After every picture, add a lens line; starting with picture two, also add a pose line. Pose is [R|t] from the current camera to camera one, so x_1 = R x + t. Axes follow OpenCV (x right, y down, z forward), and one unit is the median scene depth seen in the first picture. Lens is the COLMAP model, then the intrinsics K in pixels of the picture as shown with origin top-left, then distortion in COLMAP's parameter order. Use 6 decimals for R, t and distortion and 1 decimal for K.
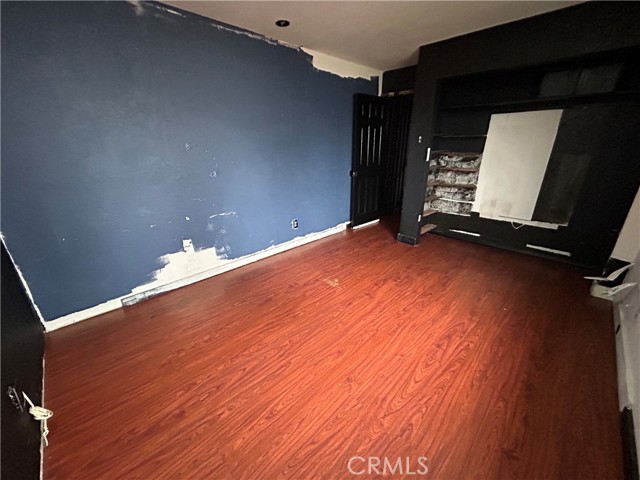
lens RADIAL K [[257.6, 0, 319.7], [0, 257.6, 239.1], [0, 0, 1]] dist [-0.001539, 0.000660]
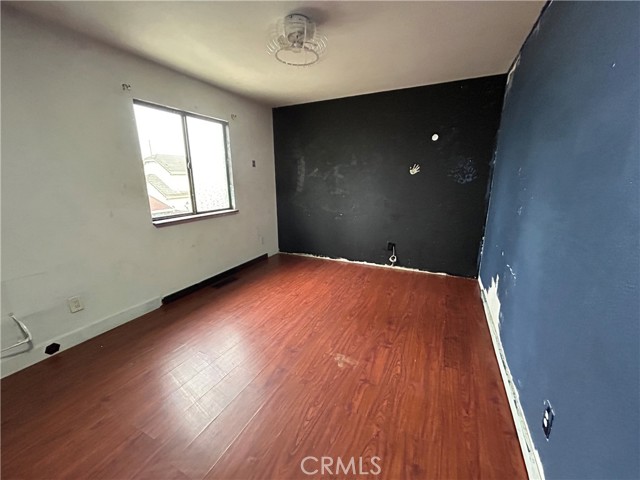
lens RADIAL K [[257.6, 0, 319.7], [0, 257.6, 239.1], [0, 0, 1]] dist [-0.001539, 0.000660]
pose [[-0.941689, 0.096001, -0.322498, 0.397855], [-0.102079, 0.831762, 0.545666, -0.629533], [0.320626, 0.546768, -0.773462, 1.730346]]
